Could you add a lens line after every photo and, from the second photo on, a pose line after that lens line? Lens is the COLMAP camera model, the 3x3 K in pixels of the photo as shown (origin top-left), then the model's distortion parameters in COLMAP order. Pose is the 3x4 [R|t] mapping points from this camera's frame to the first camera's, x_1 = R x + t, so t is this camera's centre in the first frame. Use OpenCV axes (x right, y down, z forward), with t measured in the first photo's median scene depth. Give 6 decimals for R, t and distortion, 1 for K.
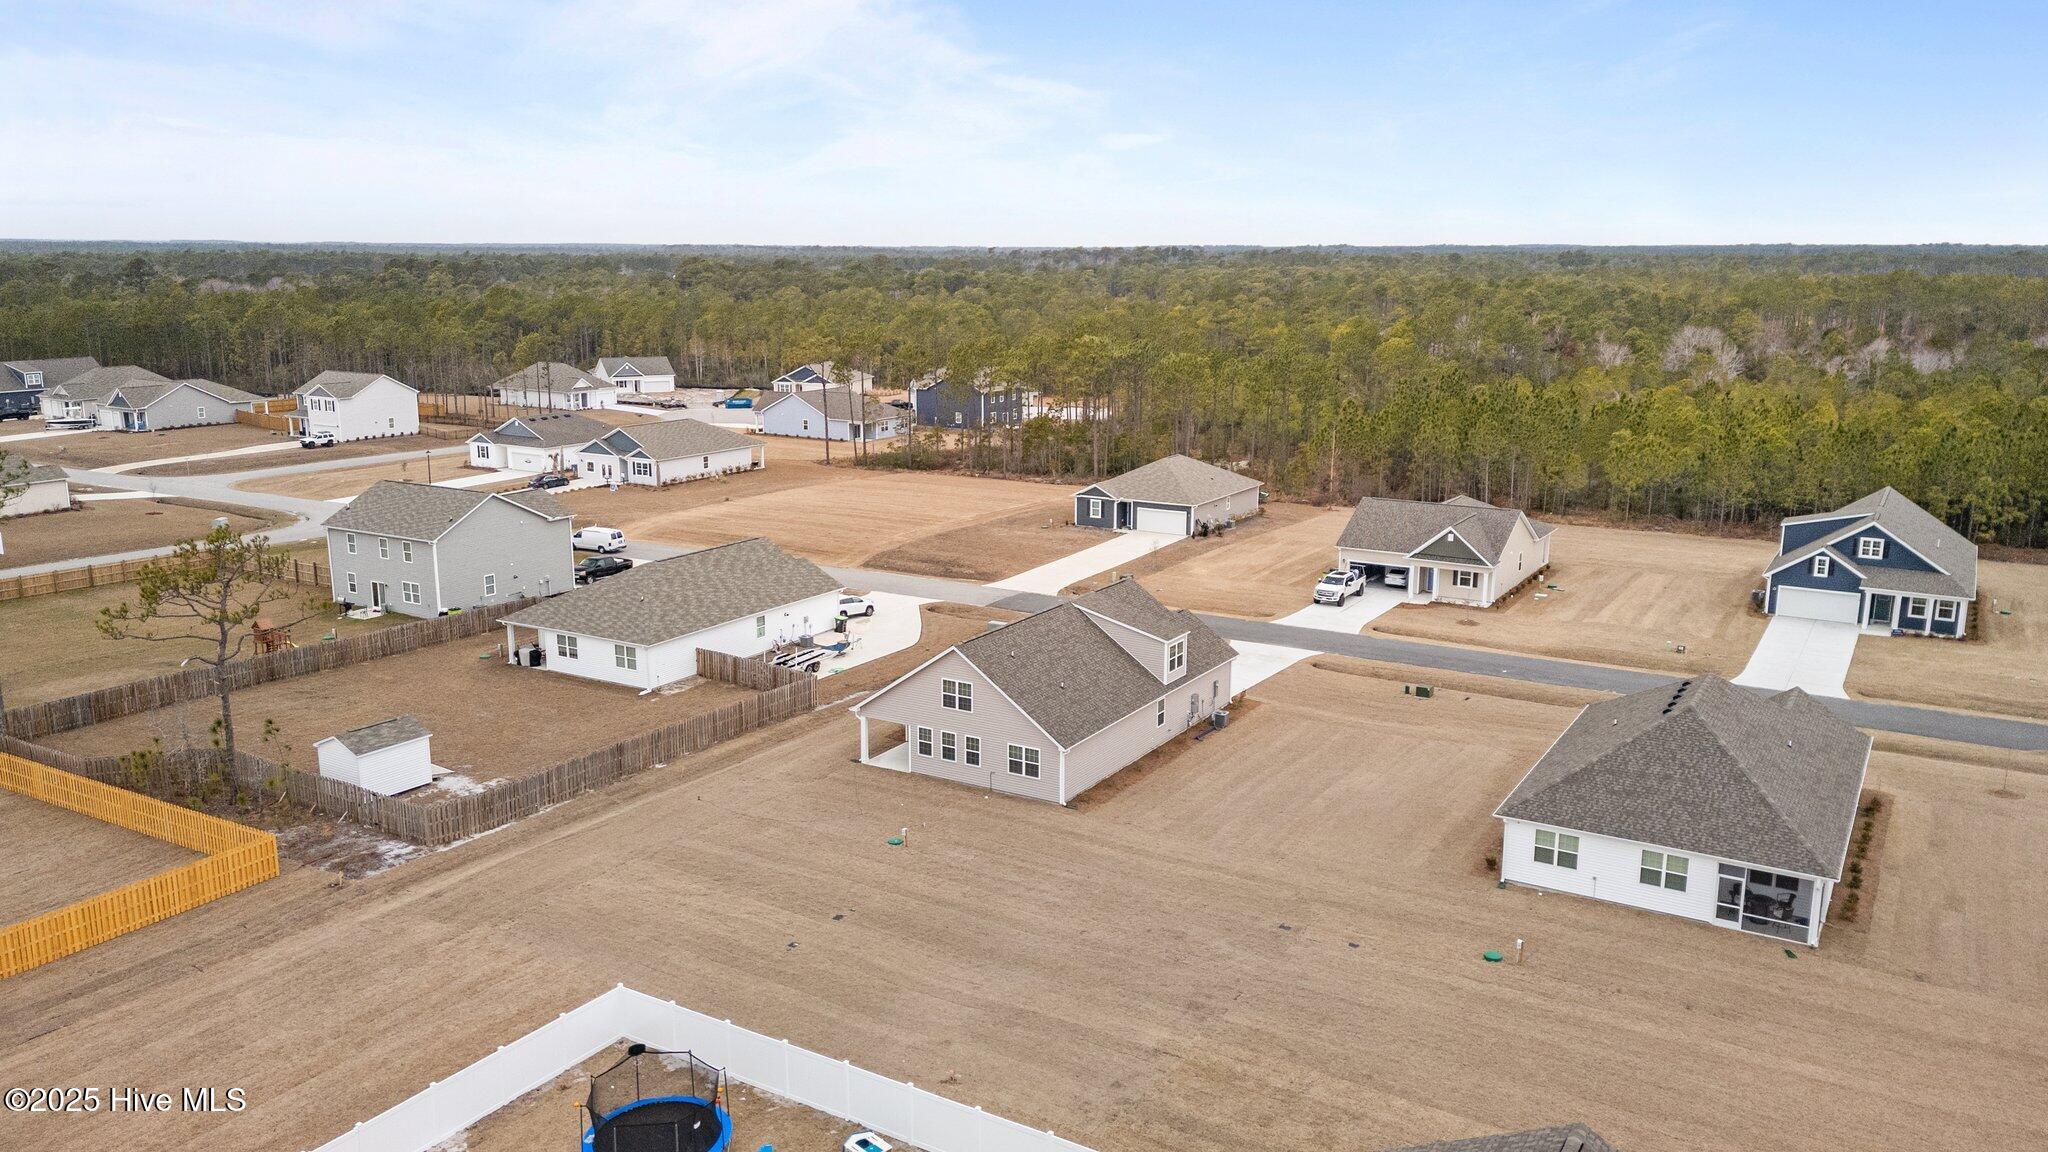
lens RADIAL K [[1526.2, 0, 1024.0], [0, 1526.2, 576.0], [0, 0, 1]] dist [0.054676, -0.007035]
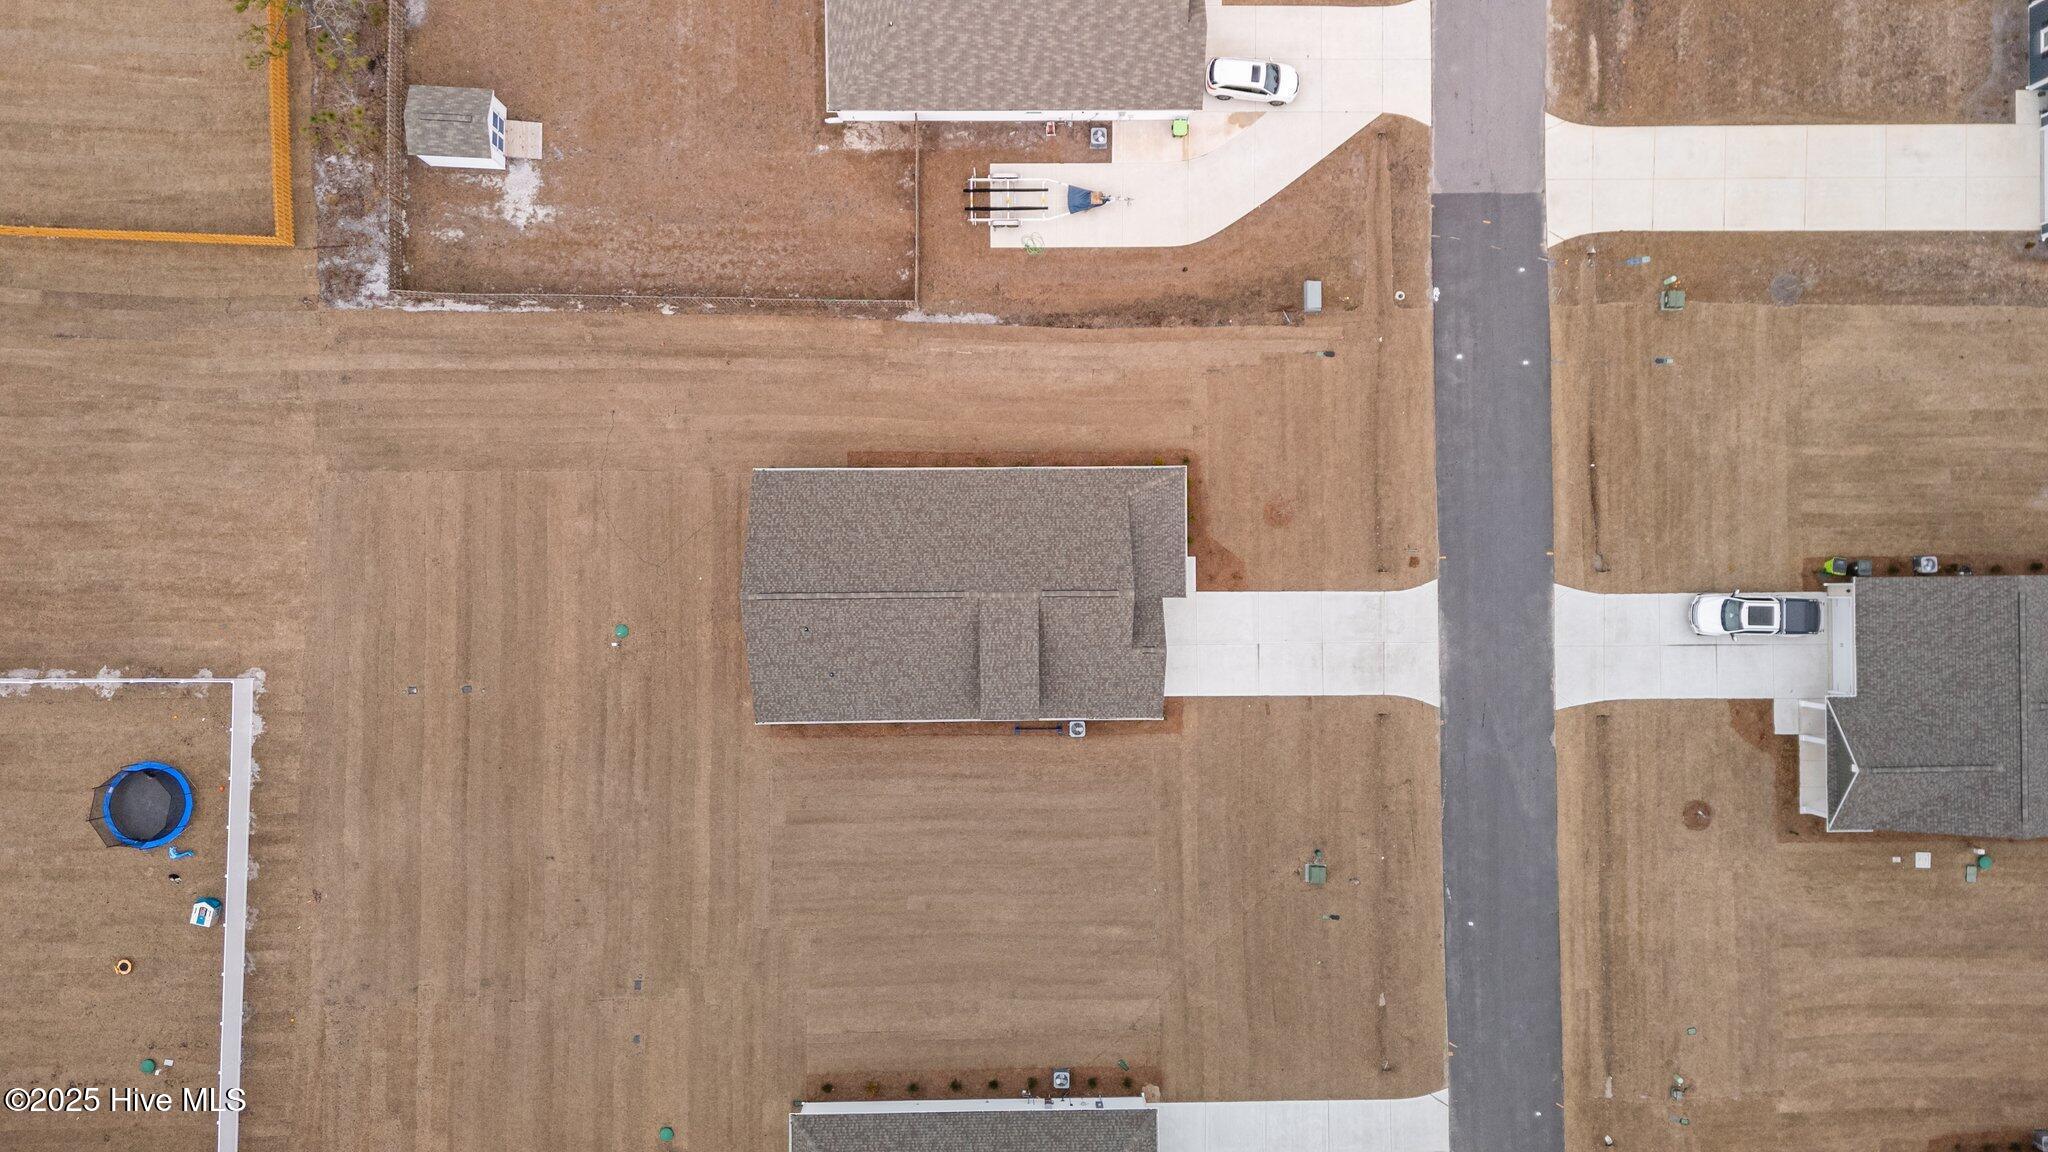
lens RADIAL K [[1491.8, 0, 1024.0], [0, 1491.8, 576.0], [0, 0, 1]] dist [0.071964, -0.070278]
pose [[0.522401, 0.852653, -0.008937, 0.036964], [-0.190471, 0.126900, 0.973456, -0.724591], [0.831155, -0.506832, 0.228699, 0.739789]]
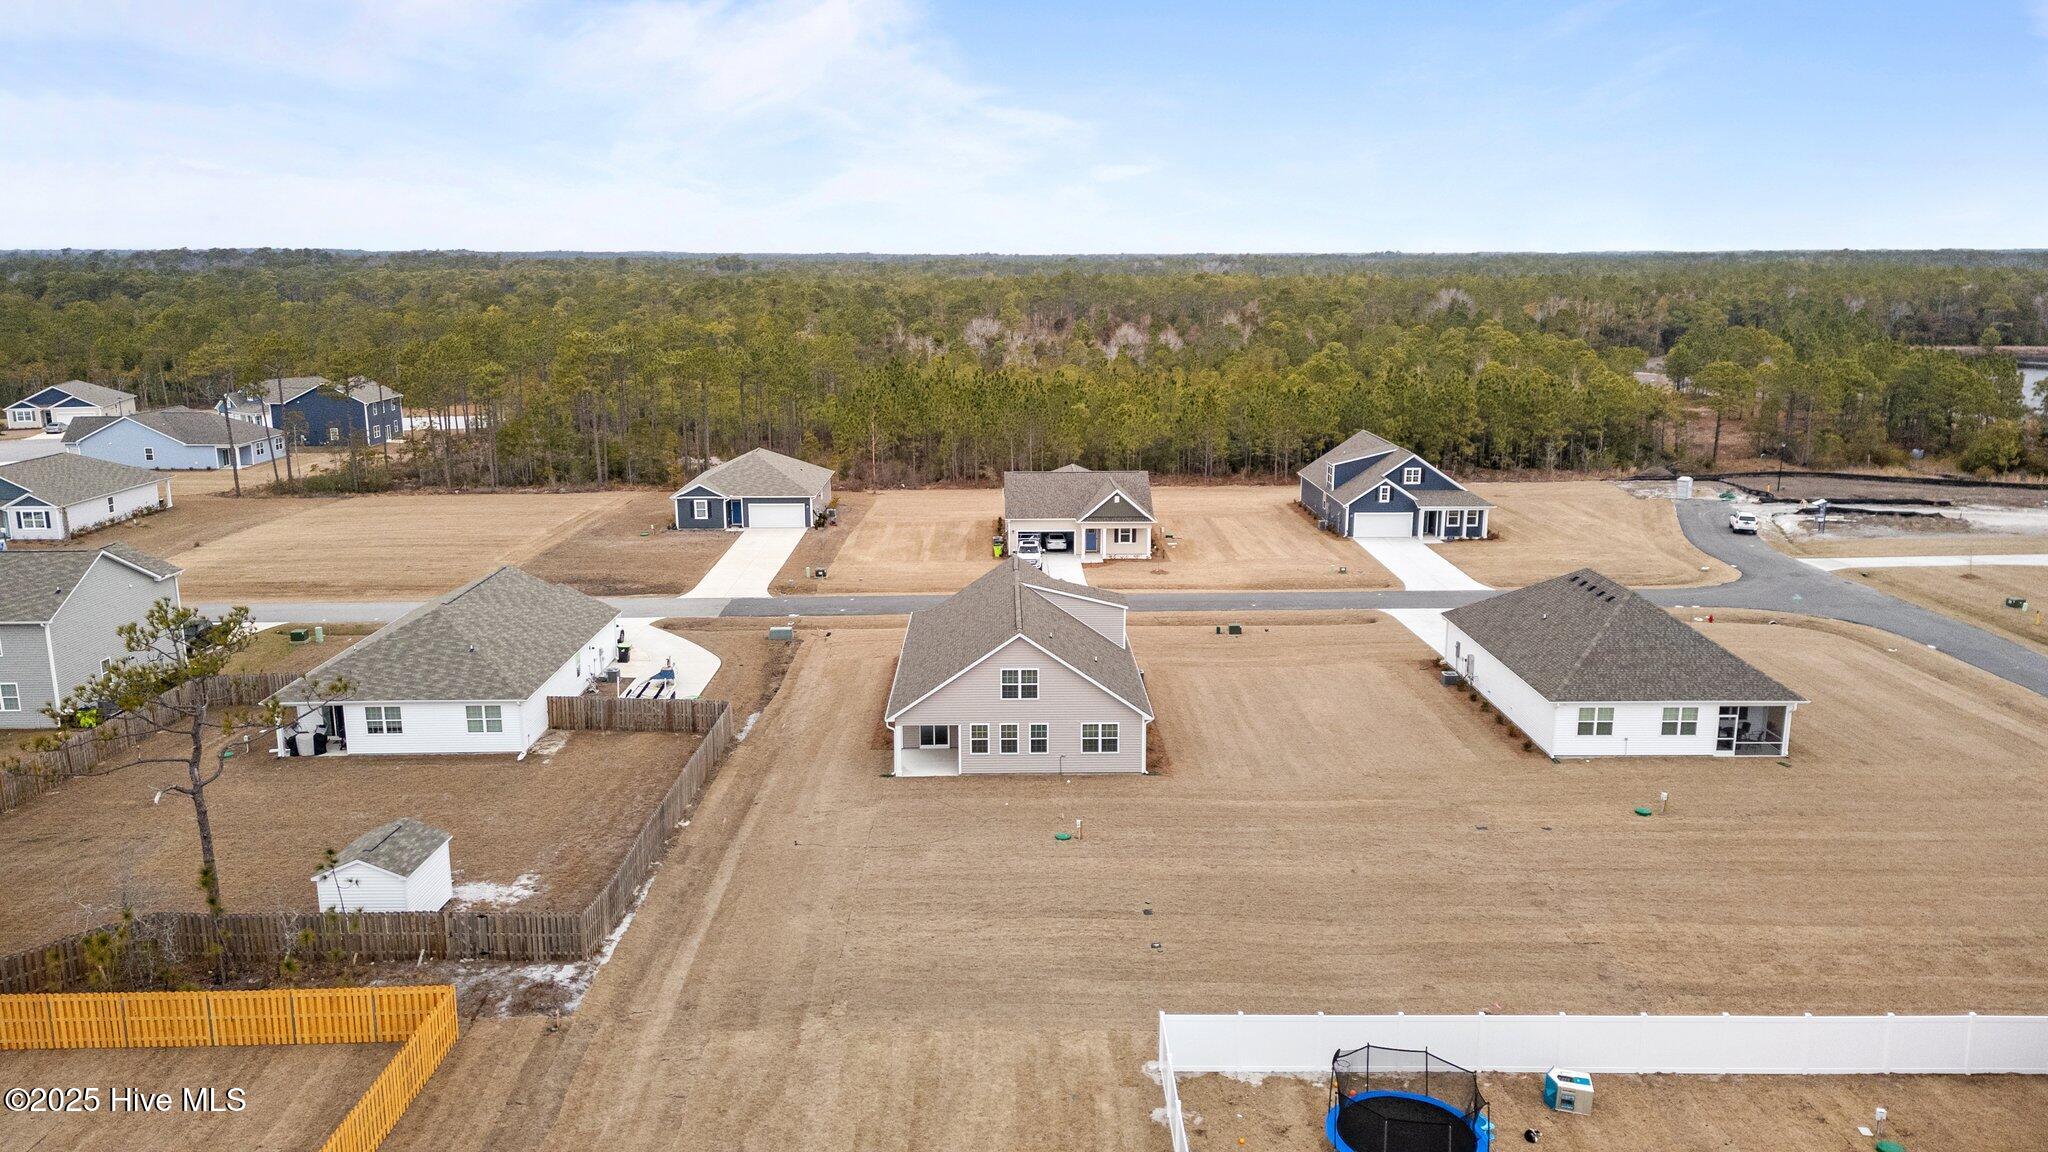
lens RADIAL K [[1491.8, 0, 1024.0], [0, 1491.8, 576.0], [0, 0, 1]] dist [0.071964, -0.070278]
pose [[0.848151, -0.115819, 0.516939, -0.415285], [0.115259, 0.992776, 0.033322, -0.016618], [-0.517064, 0.031320, 0.855373, 0.150040]]
